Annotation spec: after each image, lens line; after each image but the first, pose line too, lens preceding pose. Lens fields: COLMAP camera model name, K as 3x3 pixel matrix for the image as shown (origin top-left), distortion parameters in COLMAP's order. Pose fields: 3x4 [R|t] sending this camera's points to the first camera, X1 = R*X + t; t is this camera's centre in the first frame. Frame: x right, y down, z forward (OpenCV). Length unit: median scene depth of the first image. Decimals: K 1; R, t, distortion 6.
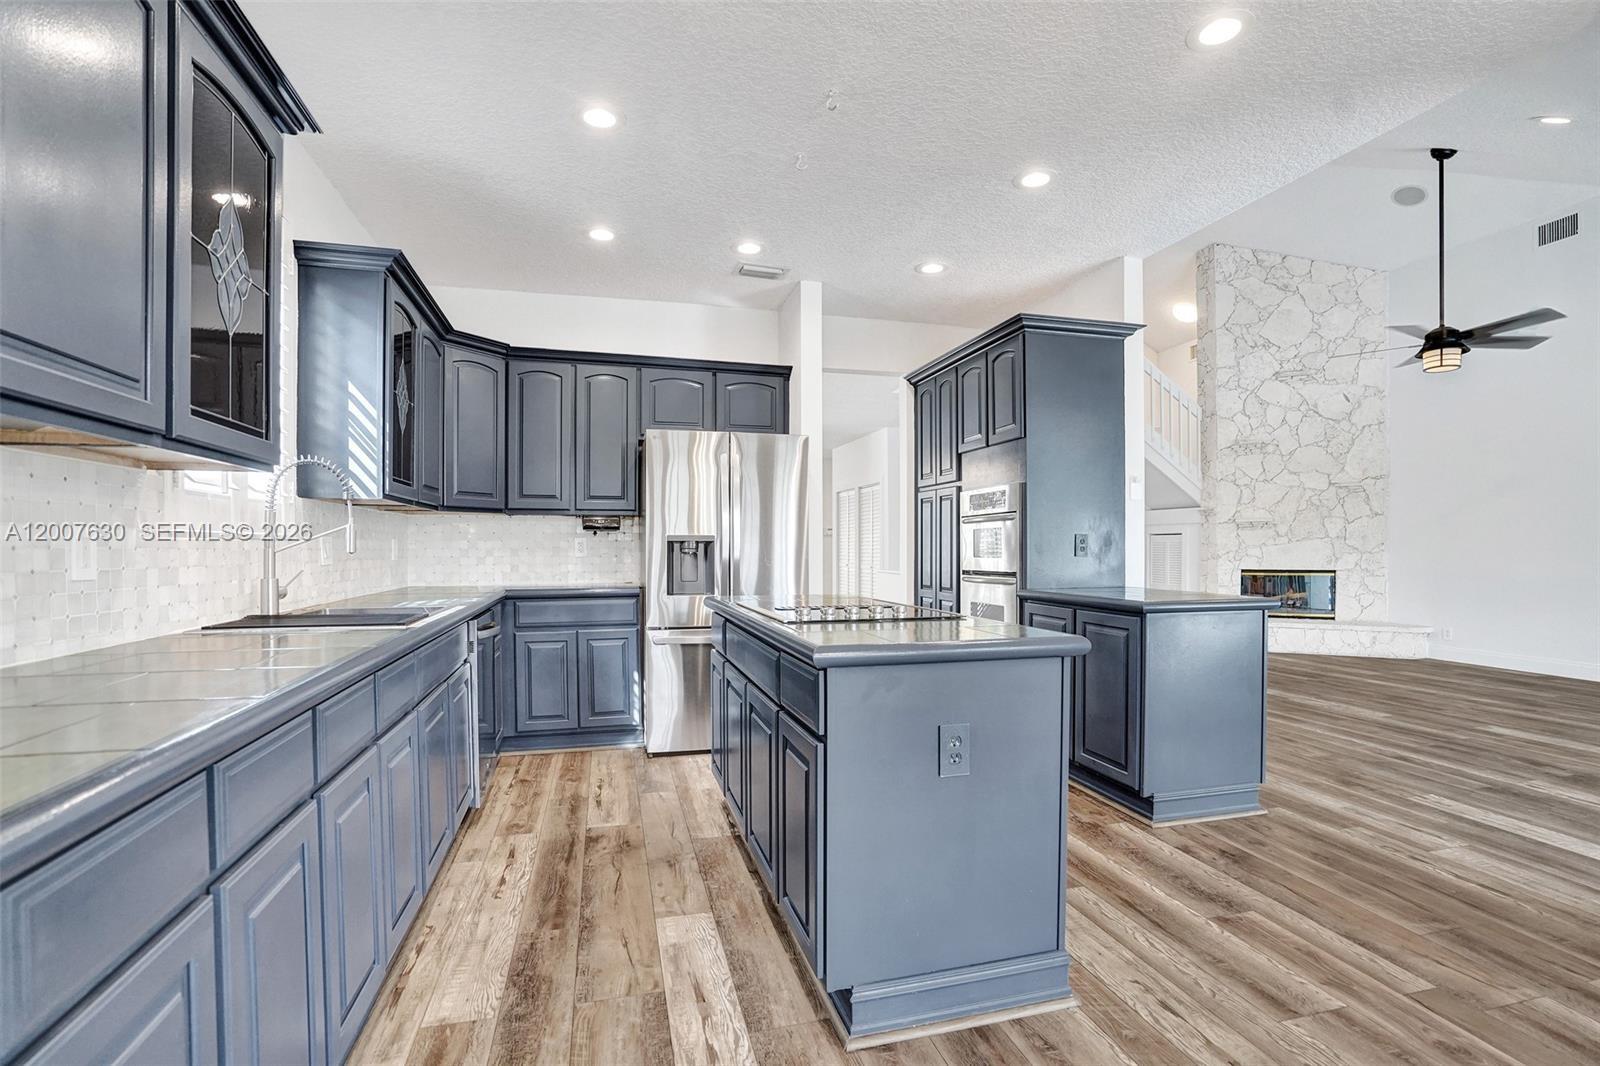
lens RADIAL K [[738.7, 0, 828.4], [0, 738.7, 555.9], [0, 0, 1]] dist [-0.024638, 0.007011]
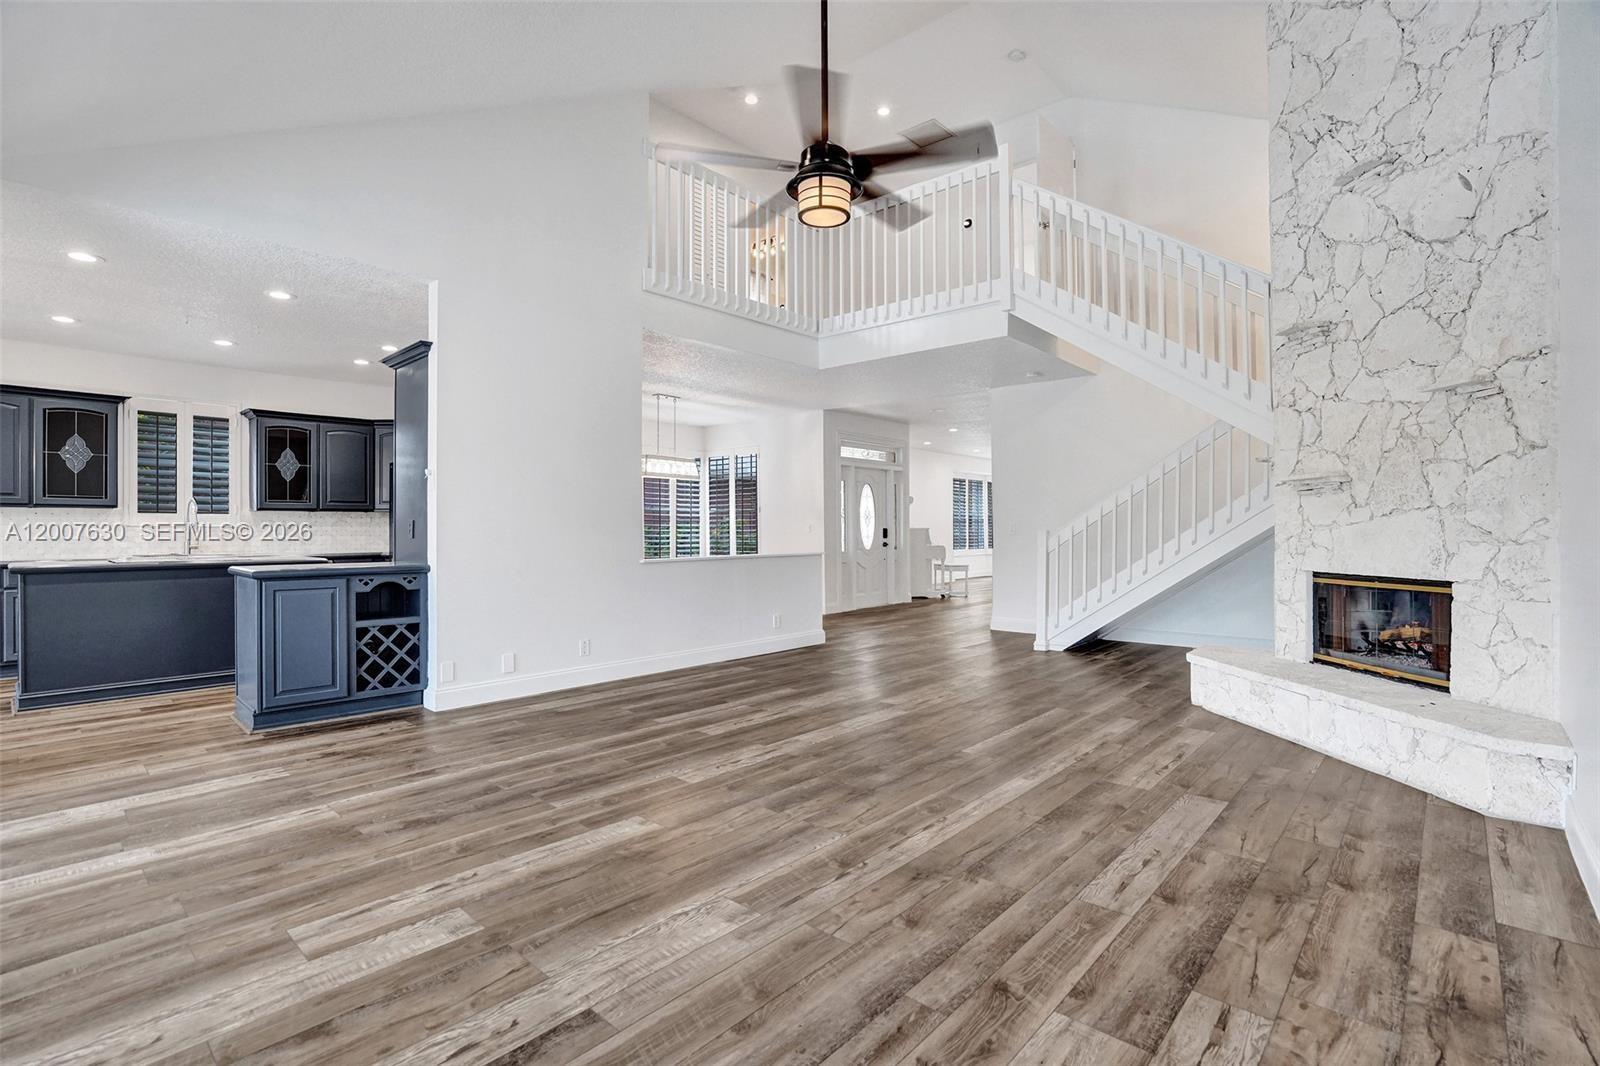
lens RADIAL K [[738.7, 0, 804.3], [0, 738.7, 527.9], [0, 0, 1]] dist [-0.024638, 0.007011]
pose [[0.518749, -0.003093, -0.854921, 0.875145], [0.003381, 0.999993, -0.001566, -0.013194], [0.854920, -0.002078, 0.518756, 0.445380]]
